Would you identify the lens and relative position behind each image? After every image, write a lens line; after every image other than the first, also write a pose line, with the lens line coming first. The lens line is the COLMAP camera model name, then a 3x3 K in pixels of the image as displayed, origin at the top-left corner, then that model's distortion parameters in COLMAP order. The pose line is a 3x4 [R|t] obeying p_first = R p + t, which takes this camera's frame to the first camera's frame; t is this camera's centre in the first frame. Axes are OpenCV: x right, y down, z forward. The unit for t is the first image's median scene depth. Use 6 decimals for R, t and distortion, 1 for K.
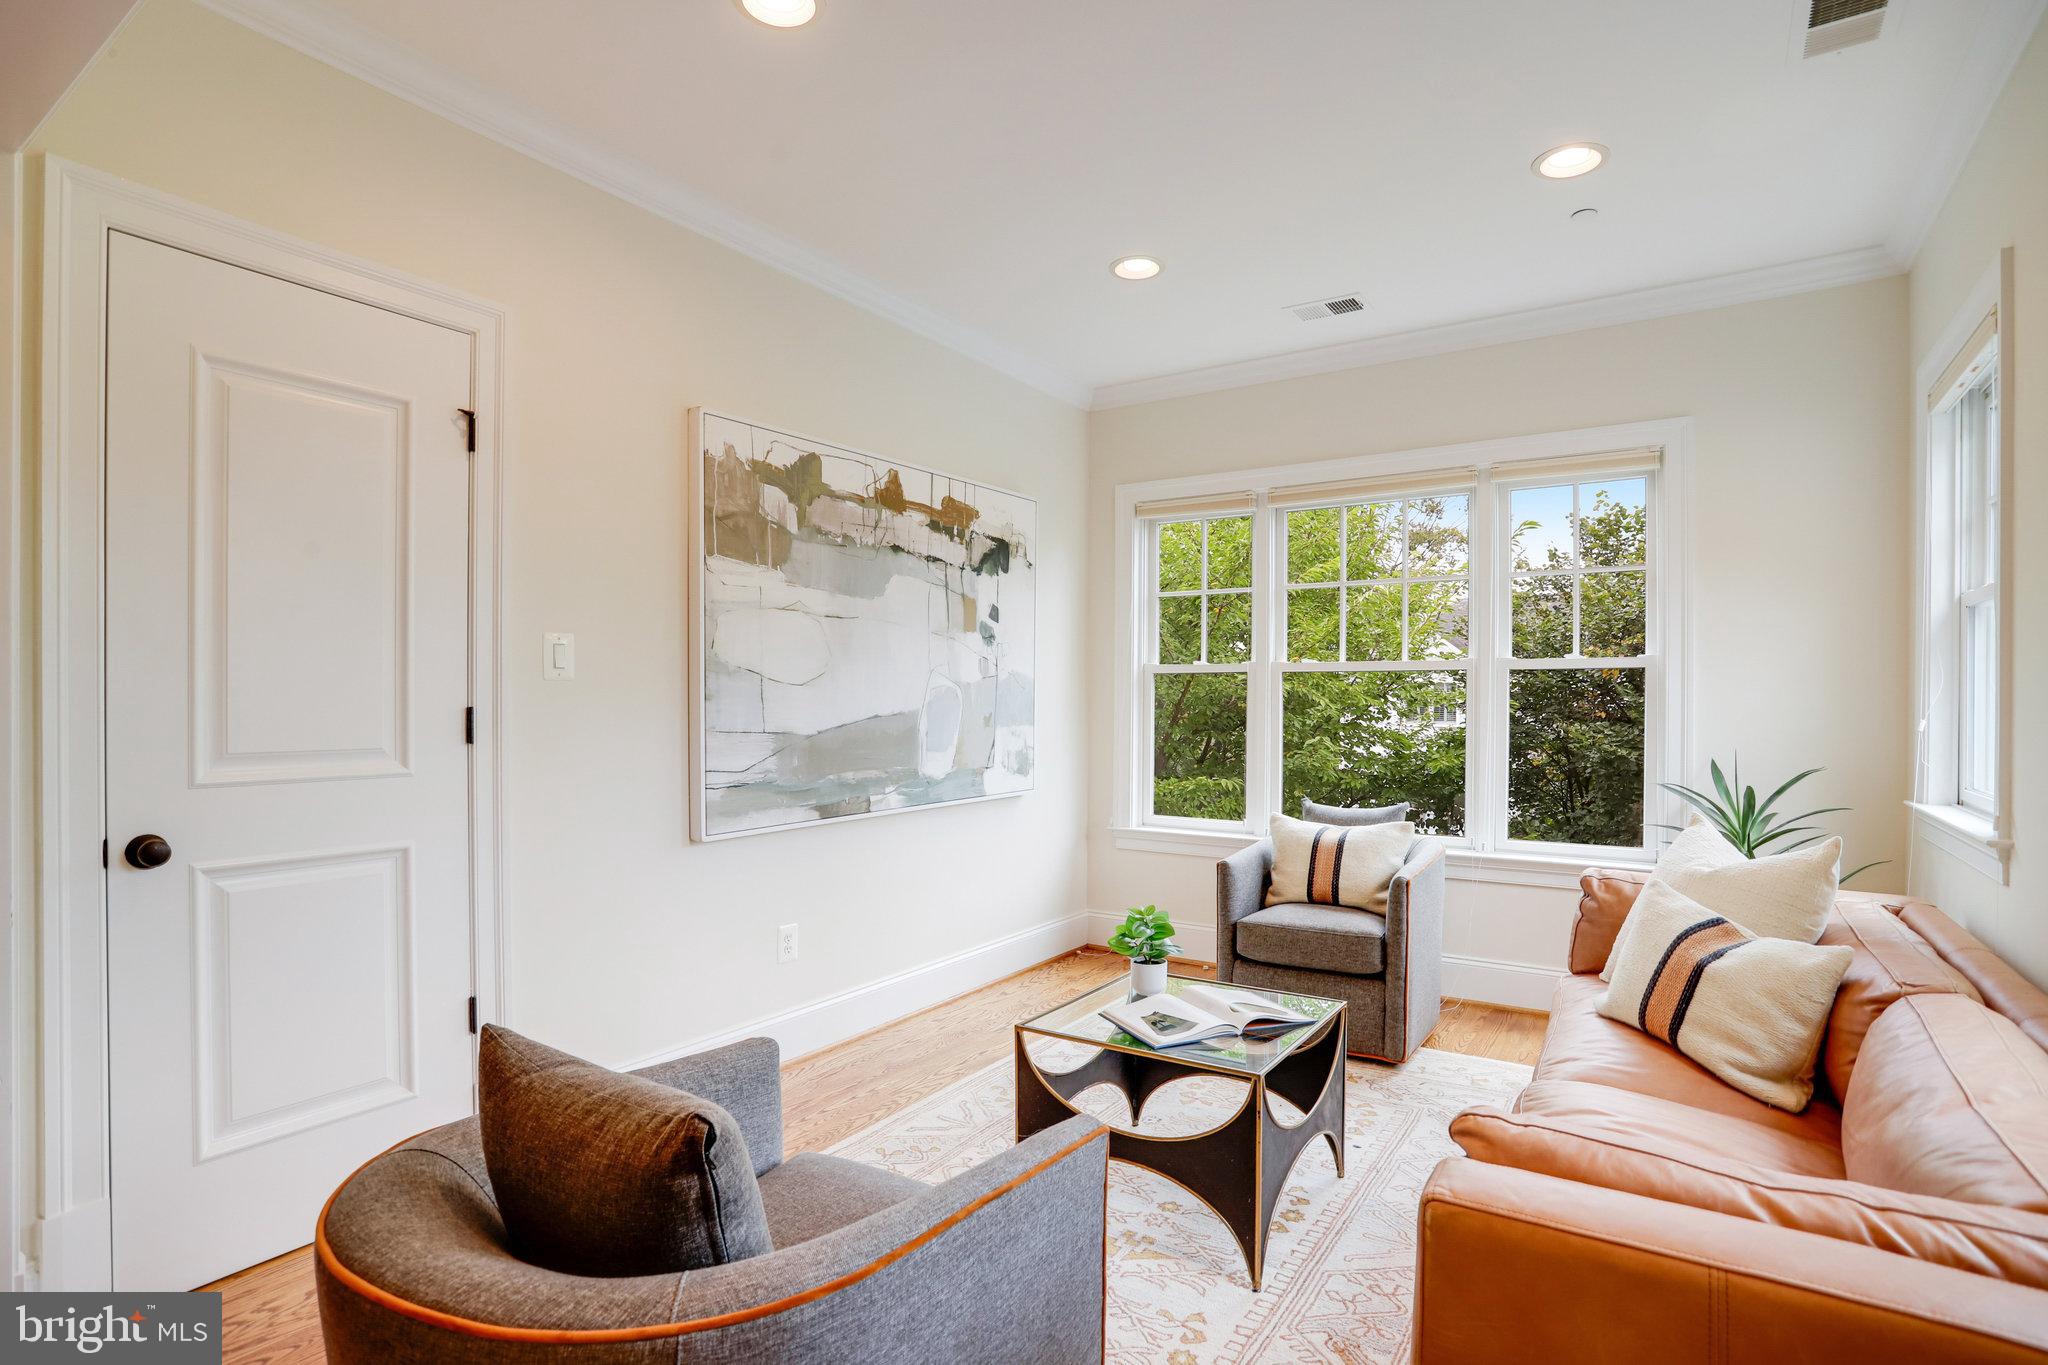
lens RADIAL K [[986.3, 0, 1022.6], [0, 986.3, 697.5], [0, 0, 1]] dist [-0.040295, 0.007024]
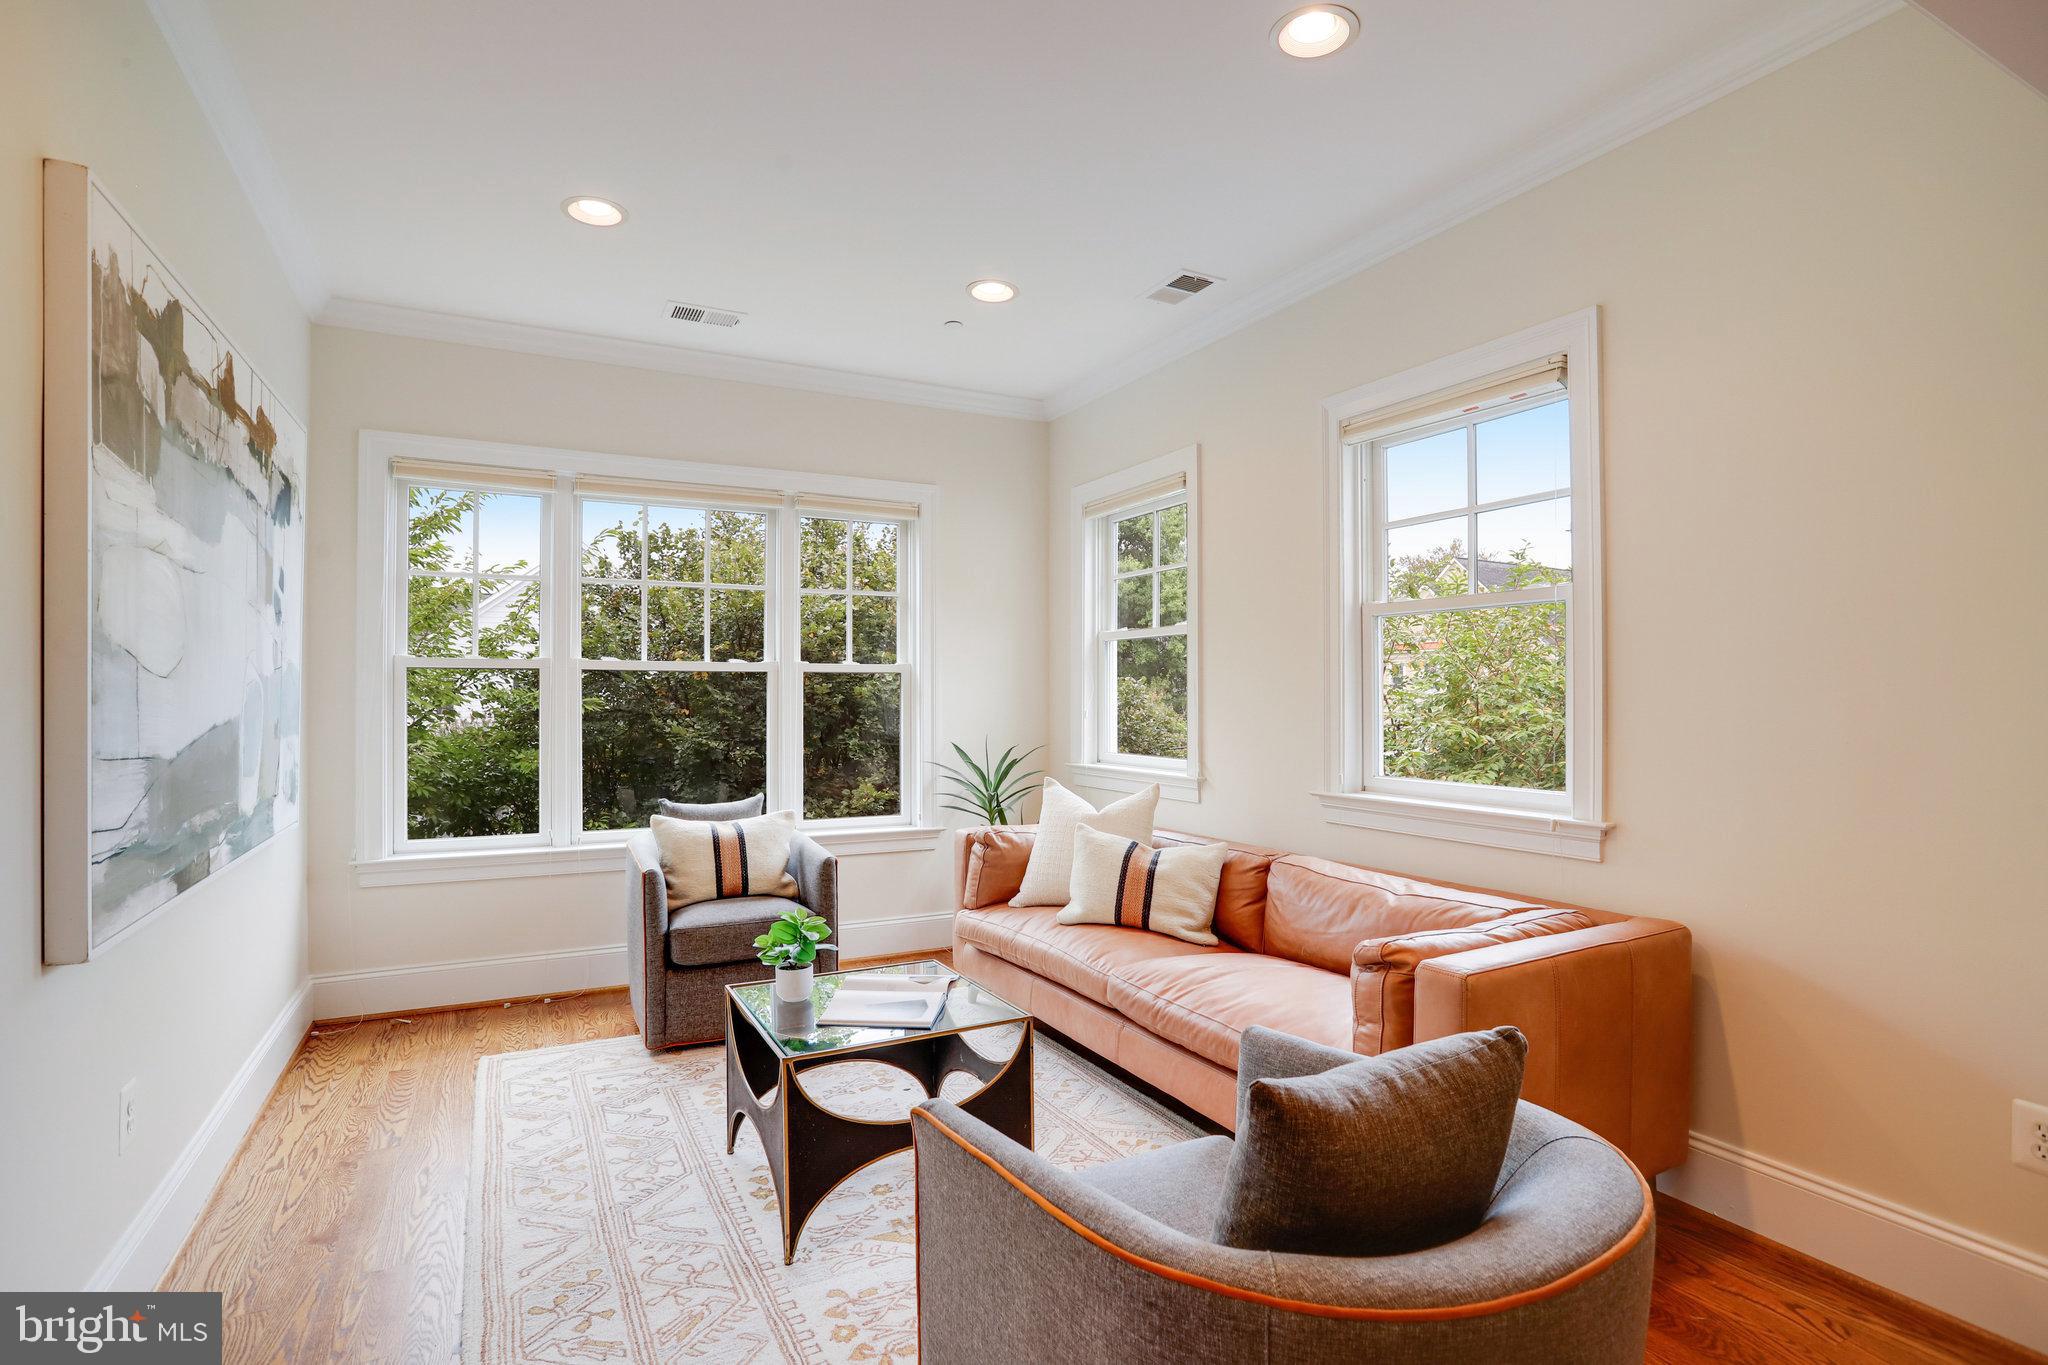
lens RADIAL K [[986.3, 0, 971.0], [0, 986.3, 689.8], [0, 0, 1]] dist [-0.040295, 0.007024]
pose [[0.514007, 0.003849, 0.857777, -0.455689], [0.001015, 0.999987, -0.005096, -0.001564], [-0.857785, 0.003490, 0.513996, 0.256905]]
